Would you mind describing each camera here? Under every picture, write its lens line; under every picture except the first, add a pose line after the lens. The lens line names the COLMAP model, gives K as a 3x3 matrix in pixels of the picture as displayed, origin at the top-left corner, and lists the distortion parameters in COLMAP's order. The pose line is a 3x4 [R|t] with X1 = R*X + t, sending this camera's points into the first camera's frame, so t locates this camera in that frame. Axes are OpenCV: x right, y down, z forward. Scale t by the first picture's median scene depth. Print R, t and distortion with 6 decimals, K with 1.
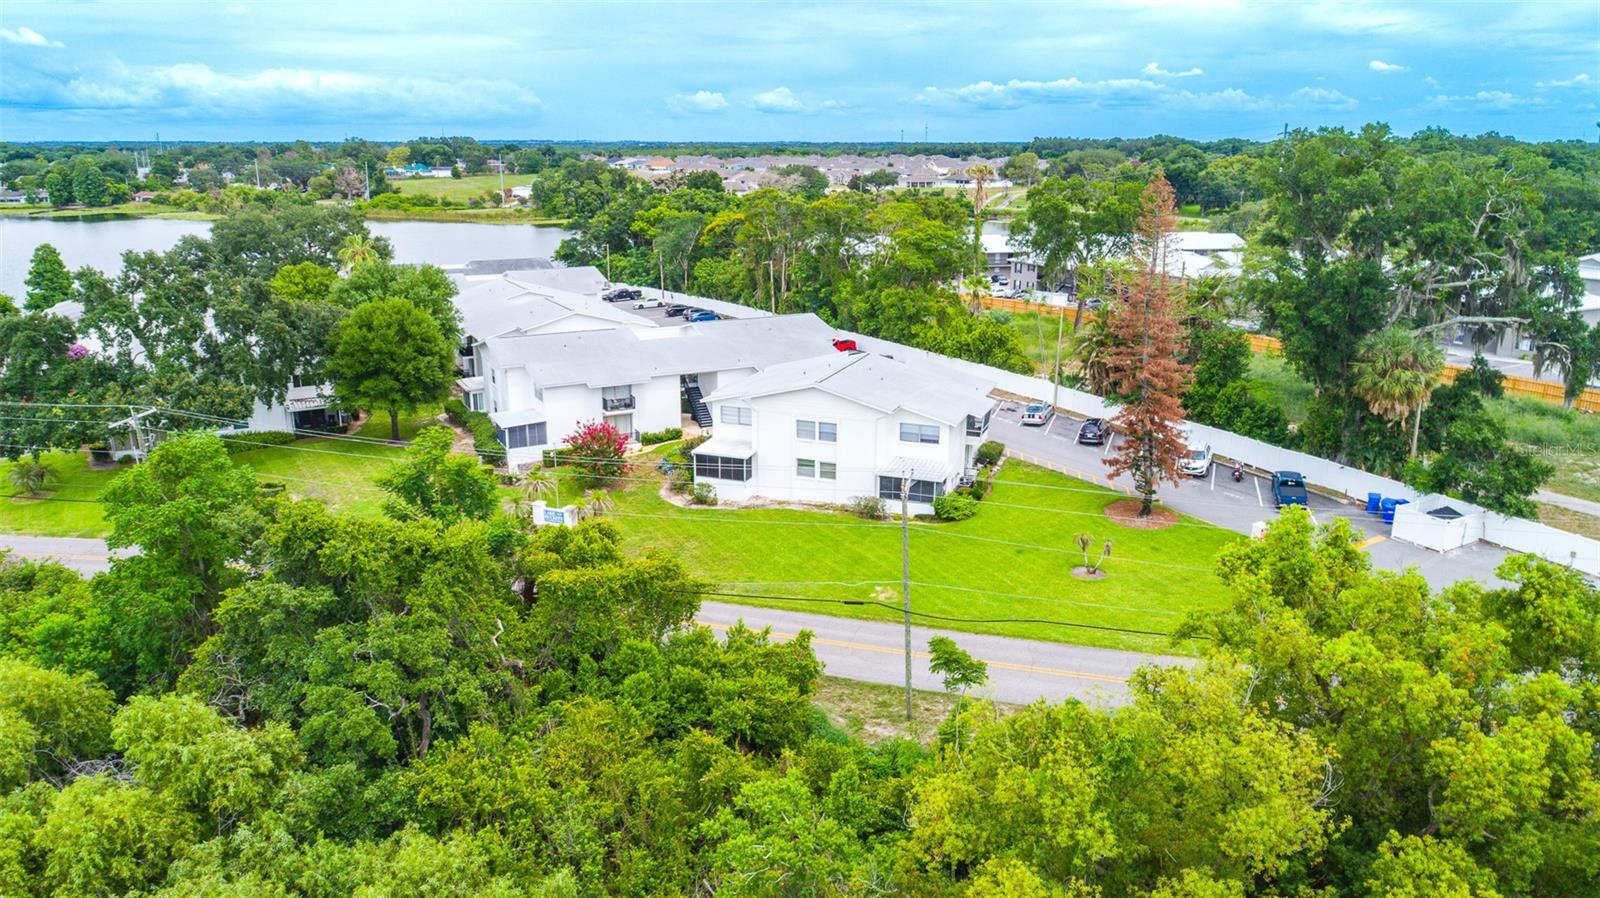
lens RADIAL K [[1081.2, 0, 803.7], [0, 1081.2, 447.6], [0, 0, 1]] dist [-0.016994, 0.007468]
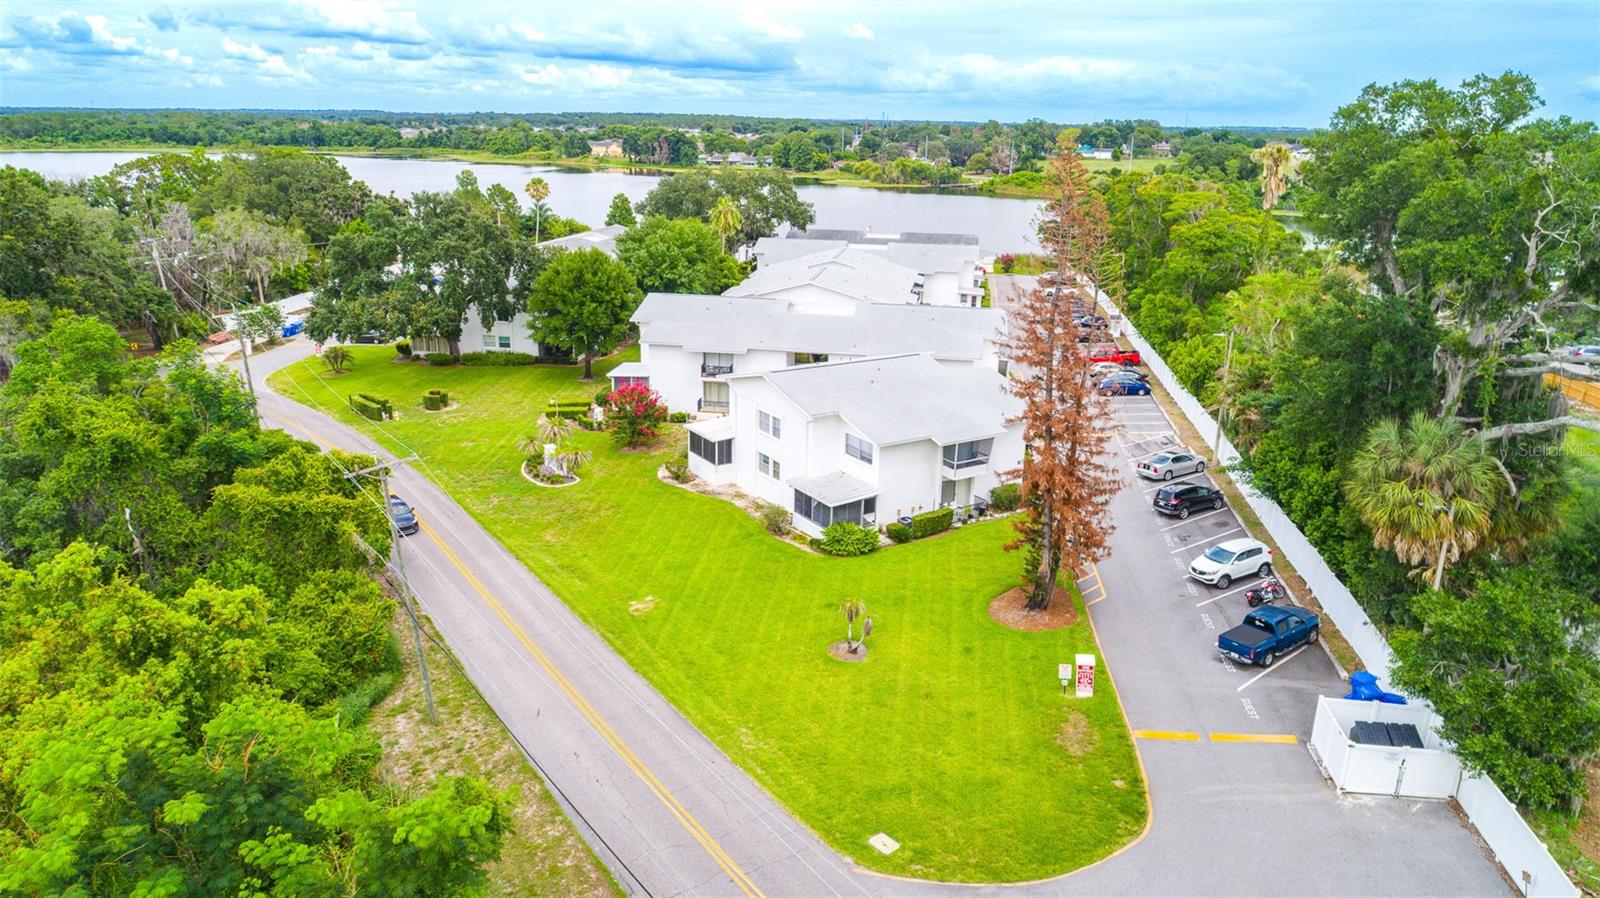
lens RADIAL K [[1081.2, 0, 809.8], [0, 1081.2, 447.1], [0, 0, 1]] dist [-0.016994, 0.007468]
pose [[0.802018, 0.185245, -0.567848, 0.538963], [-0.178191, 0.981605, 0.068549, -0.063067], [0.570101, 0.046208, 0.820274, 0.275977]]
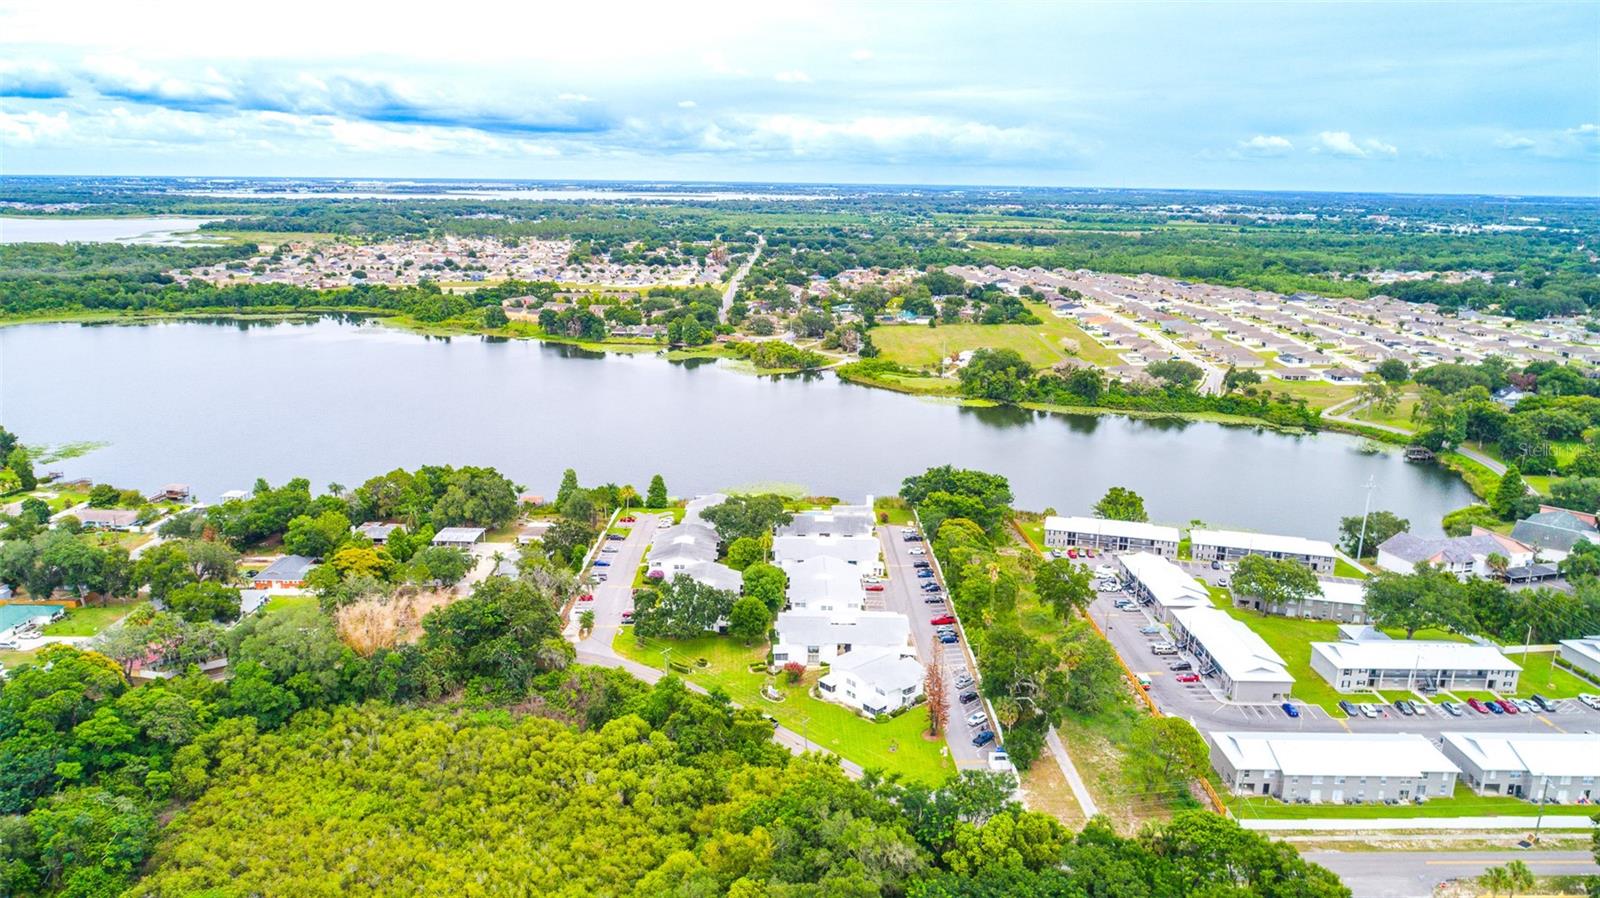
lens RADIAL K [[1081.2, 0, 797.7], [0, 1081.2, 450.2], [0, 0, 1]] dist [-0.016994, 0.007468]
pose [[0.882800, 0.116276, -0.455131, 1.183582], [-0.131503, 0.991314, -0.001814, -0.637655], [0.450967, 0.061452, 0.890423, -1.832442]]
